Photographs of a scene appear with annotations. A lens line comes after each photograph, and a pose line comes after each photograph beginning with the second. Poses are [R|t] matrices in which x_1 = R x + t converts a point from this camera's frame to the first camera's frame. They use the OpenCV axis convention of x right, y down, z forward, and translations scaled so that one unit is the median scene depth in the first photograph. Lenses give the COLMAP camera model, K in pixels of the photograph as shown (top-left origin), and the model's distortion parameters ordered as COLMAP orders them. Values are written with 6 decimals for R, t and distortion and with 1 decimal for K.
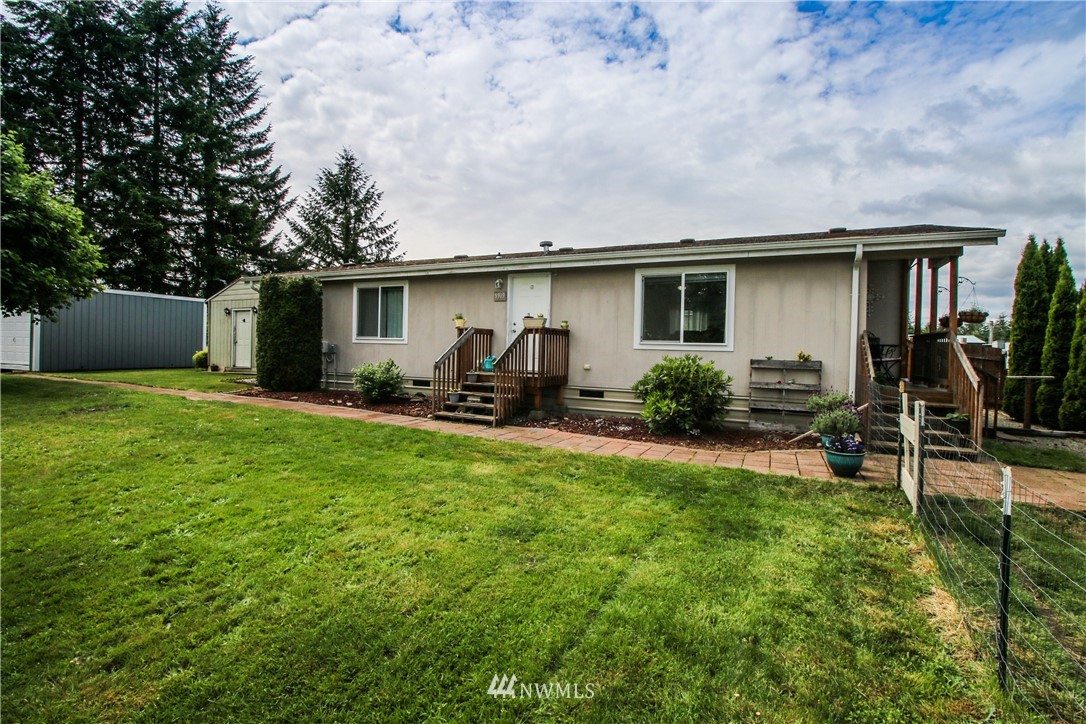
lens RADIAL K [[496.7, 0, 542.0], [0, 496.7, 355.4], [0, 0, 1]] dist [-0.000500, -0.013505]
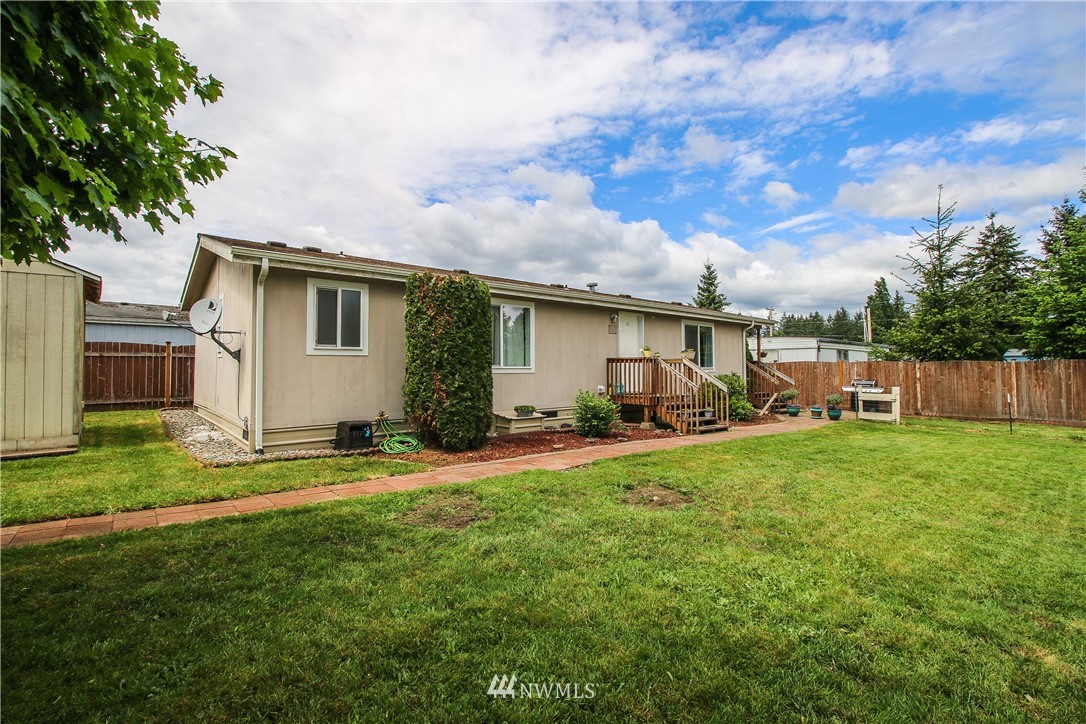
lens RADIAL K [[496.7, 0, 542.0], [0, 496.7, 355.4], [0, 0, 1]] dist [-0.000500, -0.013505]
pose [[0.404539, -0.000221, 0.914521, -0.360642], [0.018363, 0.999800, -0.007881, -0.015634], [-0.914336, 0.019982, 0.404463, 0.204838]]
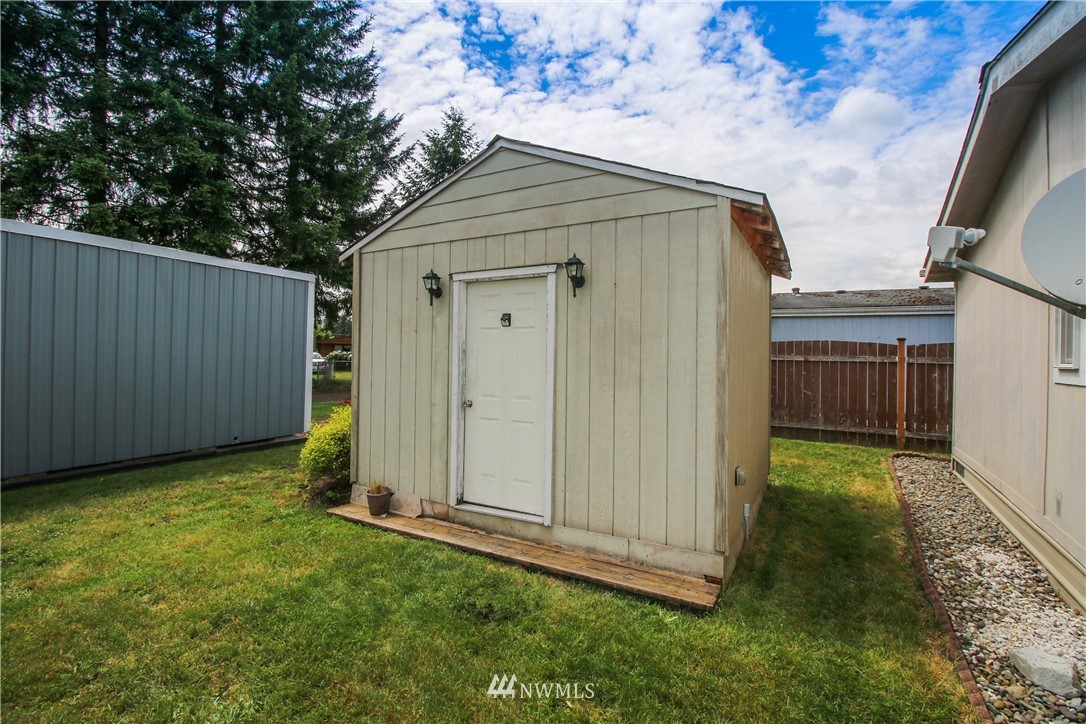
lens RADIAL K [[496.7, 0, 542.0], [0, 496.7, 355.4], [0, 0, 1]] dist [-0.000500, -0.013505]
pose [[0.994961, -0.008021, -0.099942, -0.274509], [0.006741, 0.999891, -0.013142, -0.024187], [0.100036, 0.012402, 0.994907, 0.371878]]
